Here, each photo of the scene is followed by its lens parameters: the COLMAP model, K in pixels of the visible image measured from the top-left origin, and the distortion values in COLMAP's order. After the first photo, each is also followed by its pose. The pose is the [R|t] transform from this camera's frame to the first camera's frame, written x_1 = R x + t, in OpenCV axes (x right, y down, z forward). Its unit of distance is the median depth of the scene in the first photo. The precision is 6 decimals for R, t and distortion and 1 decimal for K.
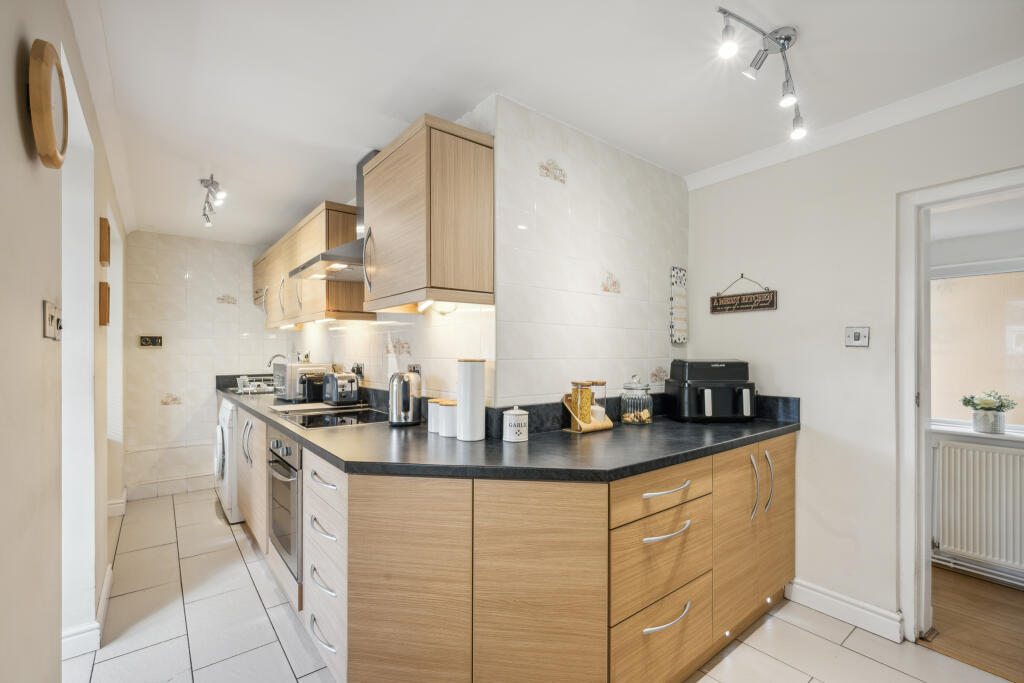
lens RADIAL K [[455.4, 0, 511.4], [0, 455.4, 349.9], [0, 0, 1]] dist [0.004073, 0.000165]
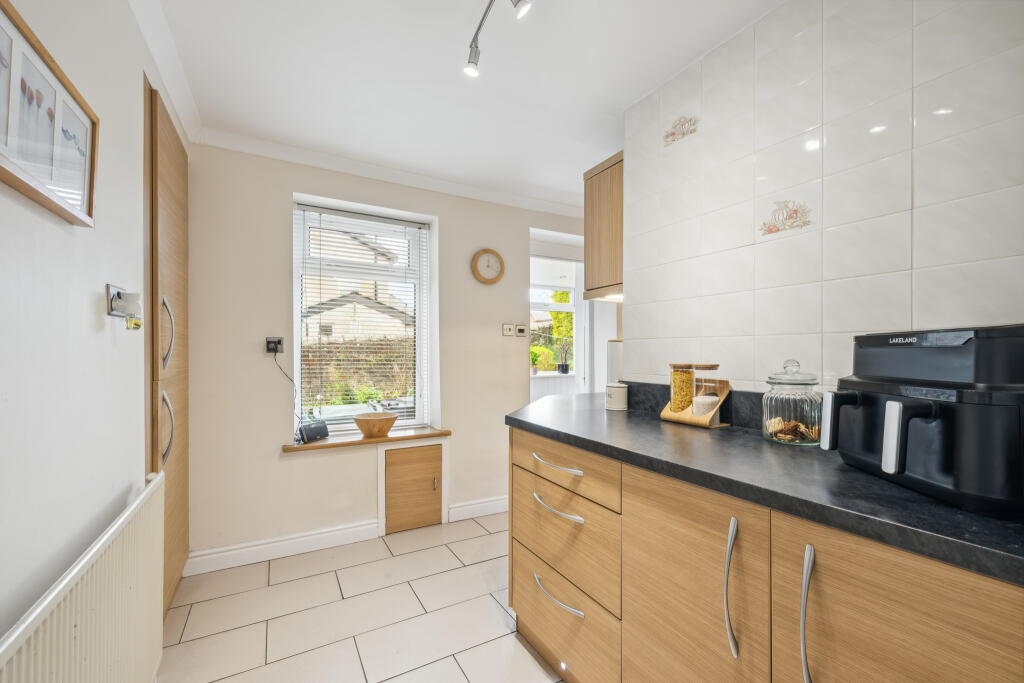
lens RADIAL K [[426.2, 0, 512.0], [0, 426.2, 346.8], [0, 0, 1]] dist [-0.000418, -0.000009]
pose [[-0.167243, -0.014095, -0.985815, 0.981154], [-0.000144, 0.999898, -0.014272, 0.050321], [0.985916, -0.002245, -0.167228, 0.817573]]
